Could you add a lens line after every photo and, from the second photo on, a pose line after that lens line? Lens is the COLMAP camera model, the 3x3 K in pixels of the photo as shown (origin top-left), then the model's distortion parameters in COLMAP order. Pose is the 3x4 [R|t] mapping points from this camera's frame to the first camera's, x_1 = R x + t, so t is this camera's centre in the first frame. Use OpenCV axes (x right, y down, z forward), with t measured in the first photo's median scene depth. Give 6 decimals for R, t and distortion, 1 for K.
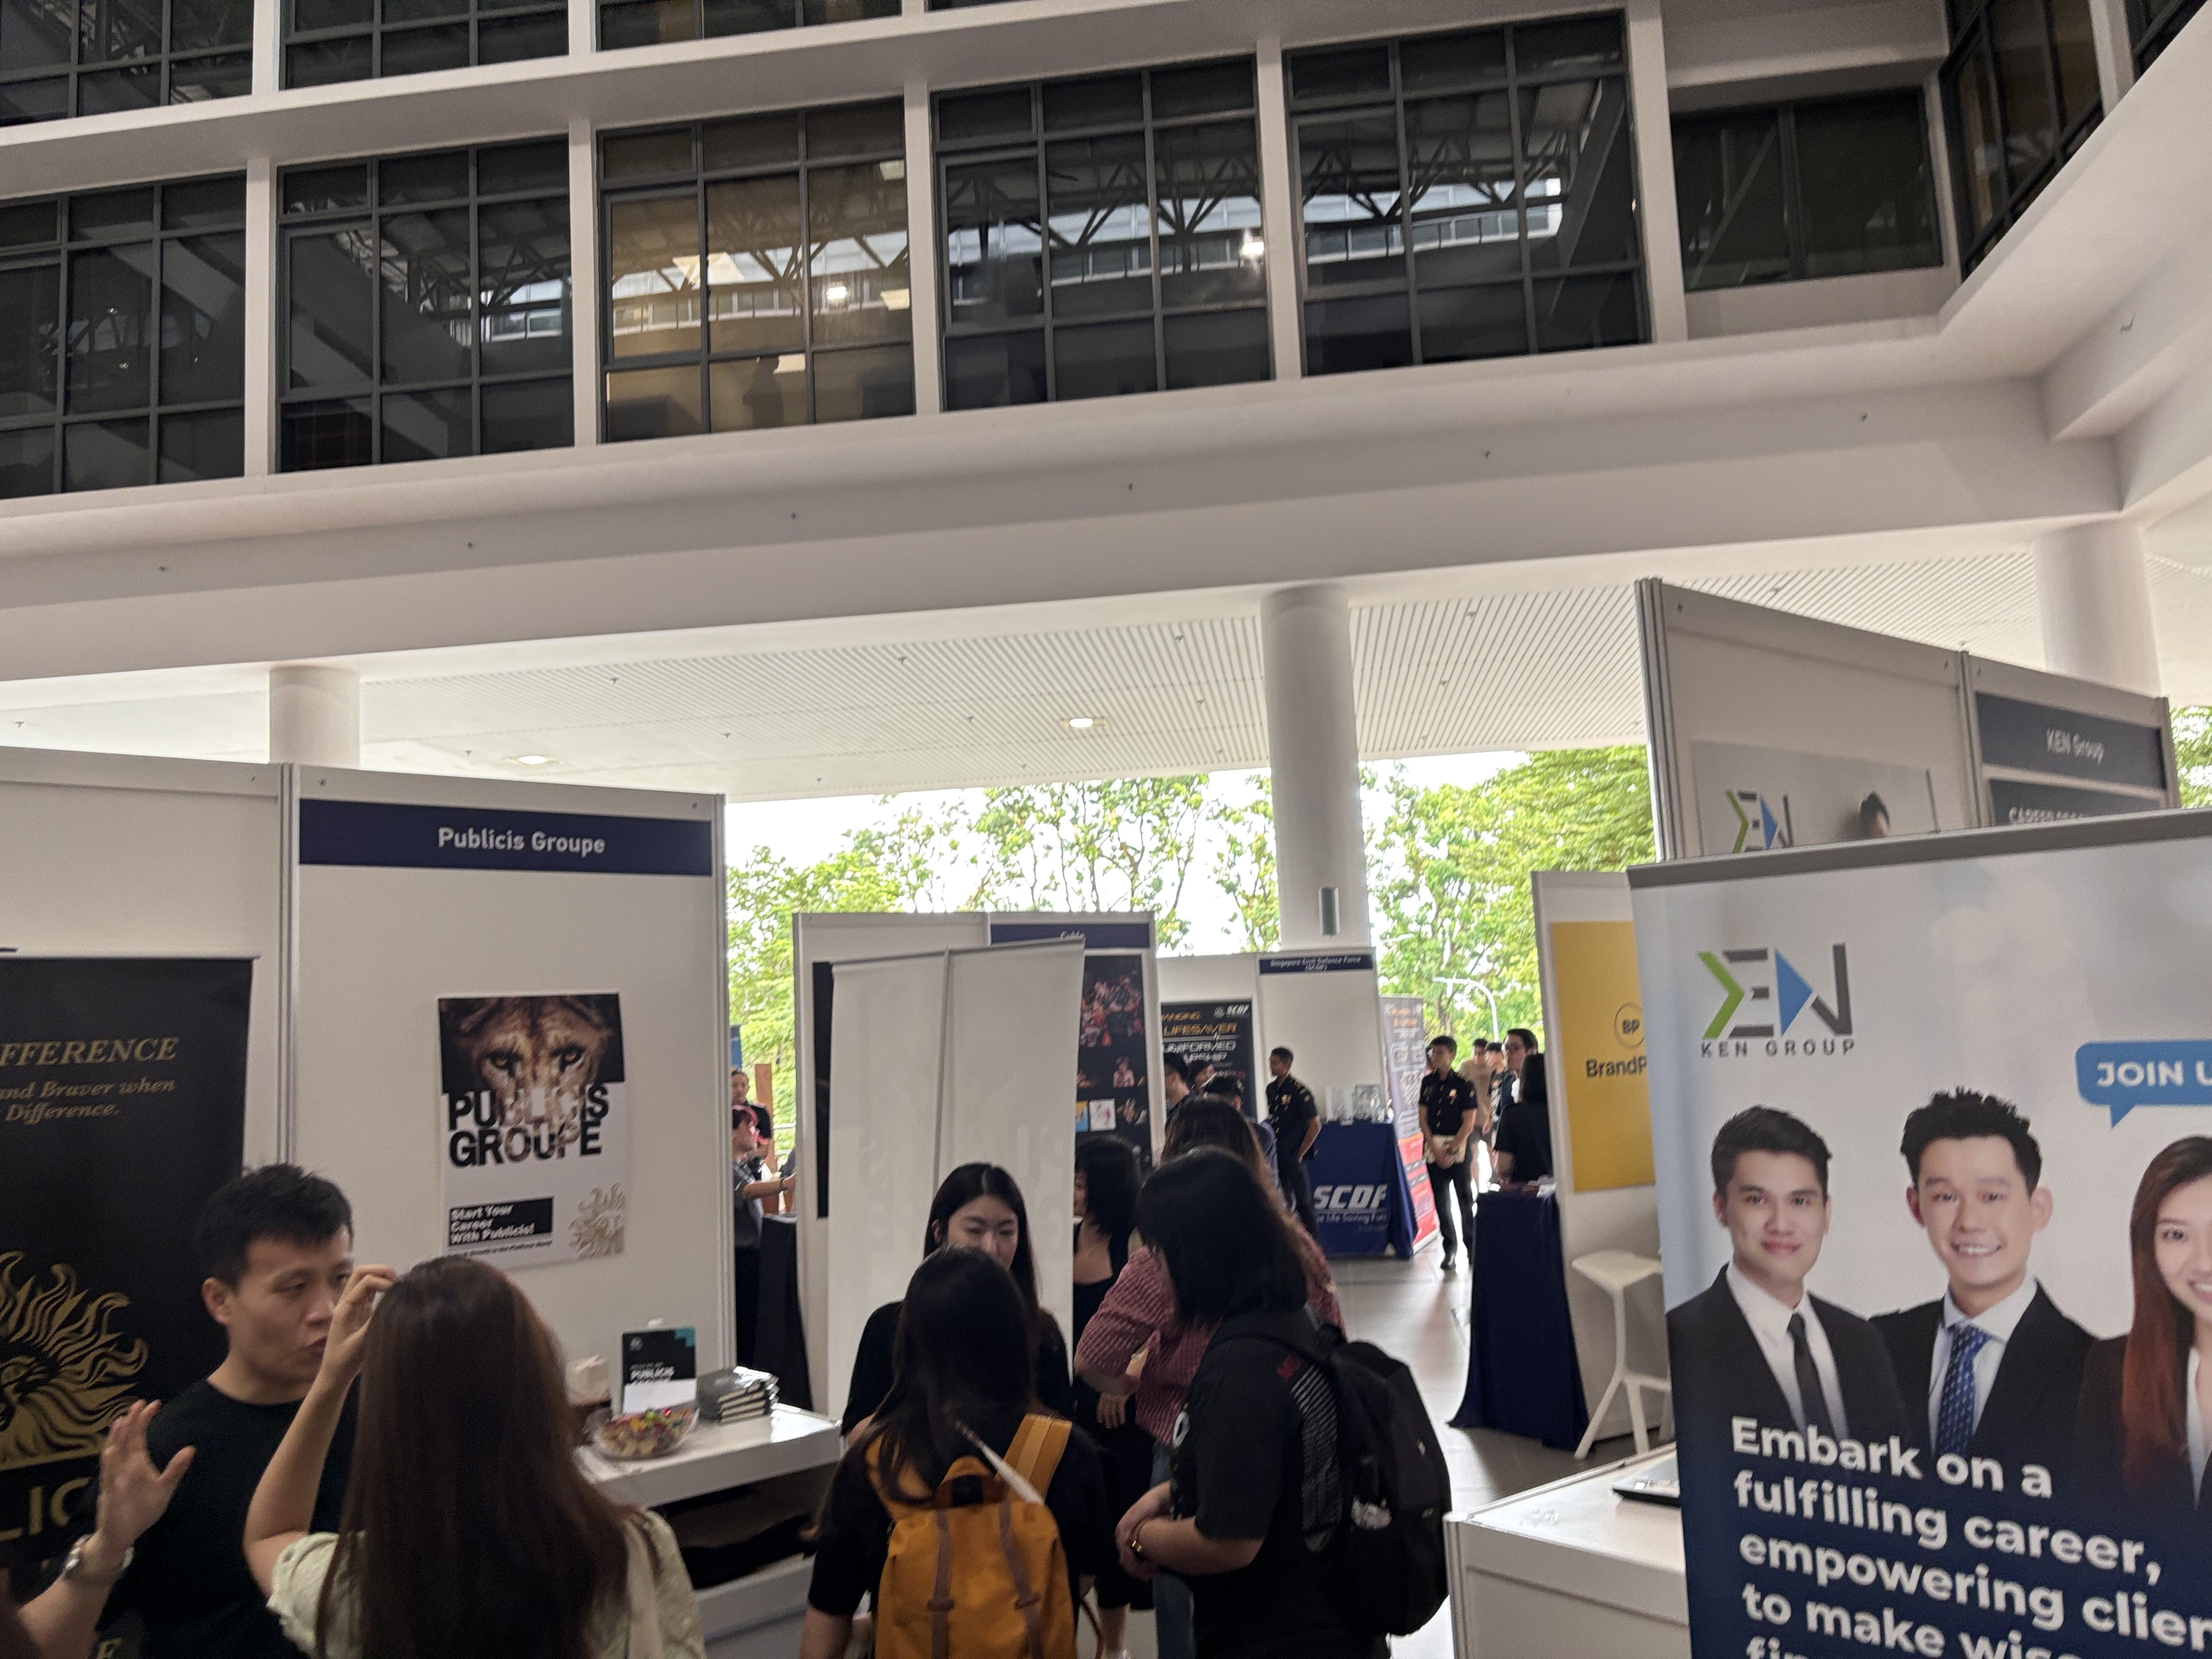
lens RADIAL K [[1651.3, 0, 1108.9], [0, 1651.3, 929.0], [0, 0, 1]] dist [0.059739, -0.052558]
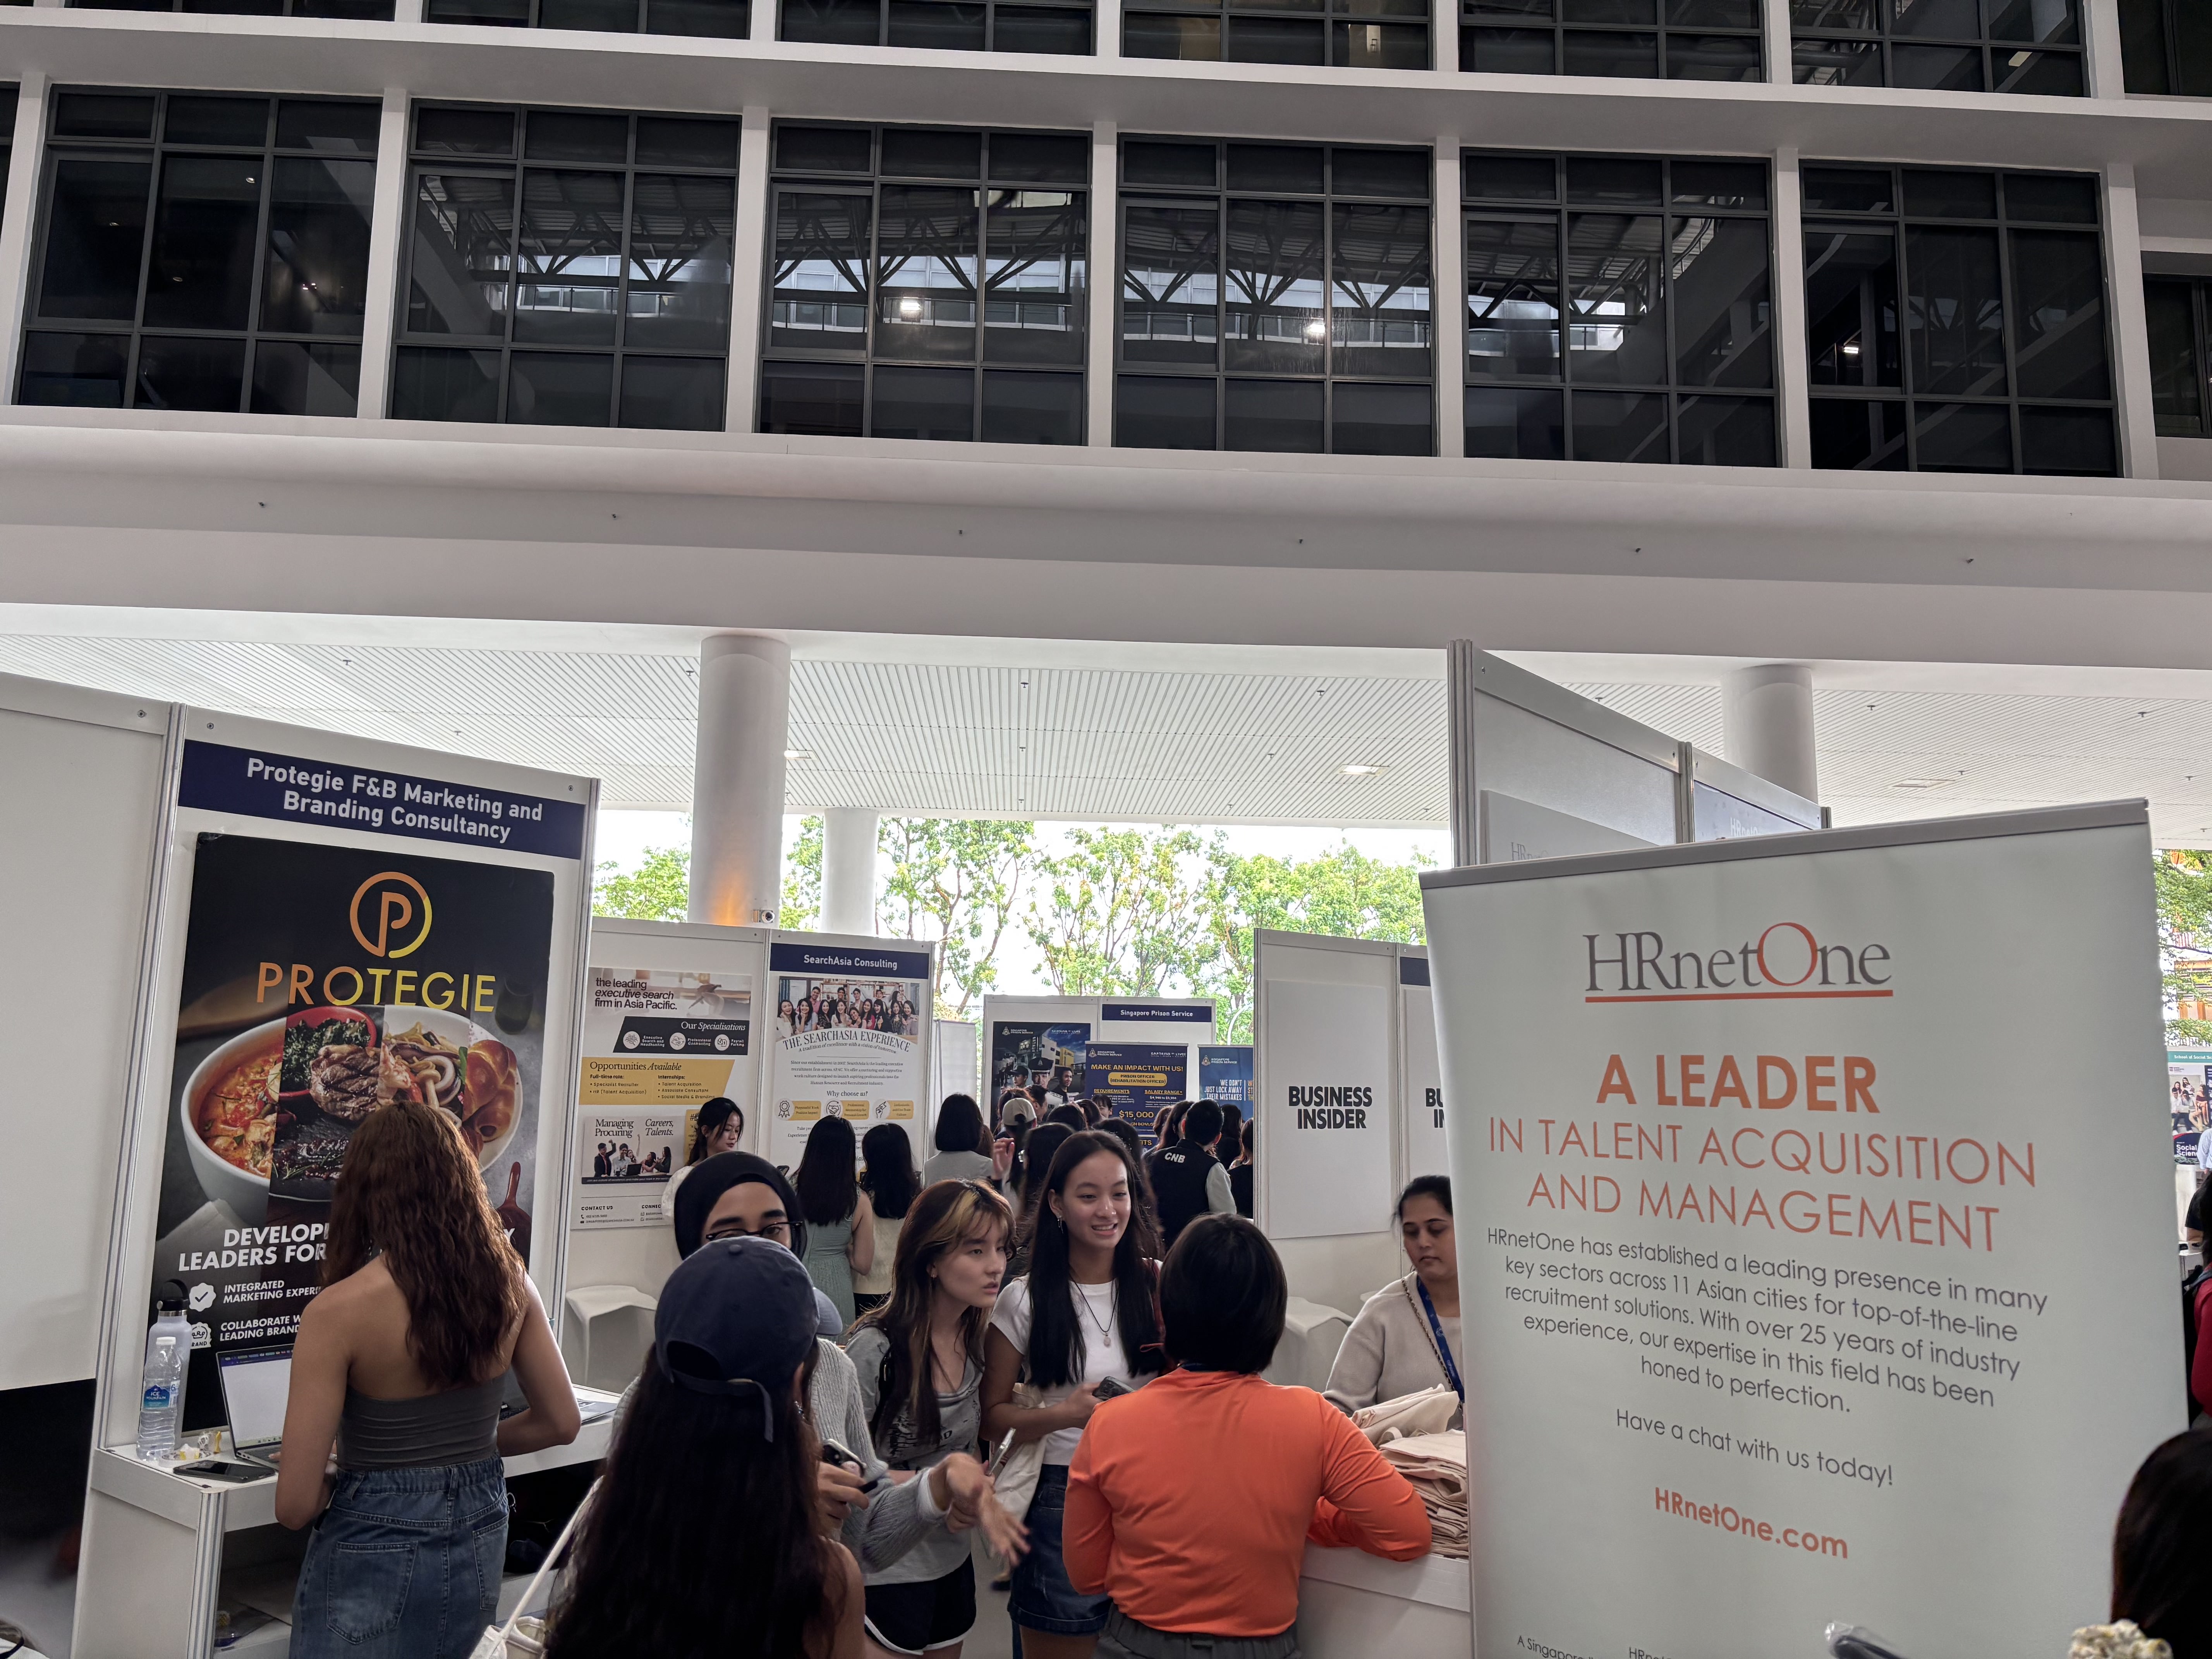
lens RADIAL K [[1684.9, 0, 1106.0], [0, 1684.9, 829.5], [0, 0, 1]] dist [0.058221, -0.064046]
pose [[0.982431, 0.090511, 0.163209, -0.245163], [-0.075544, 0.992539, -0.095702, 0.011740], [-0.170654, 0.081691, 0.981939, 0.034920]]
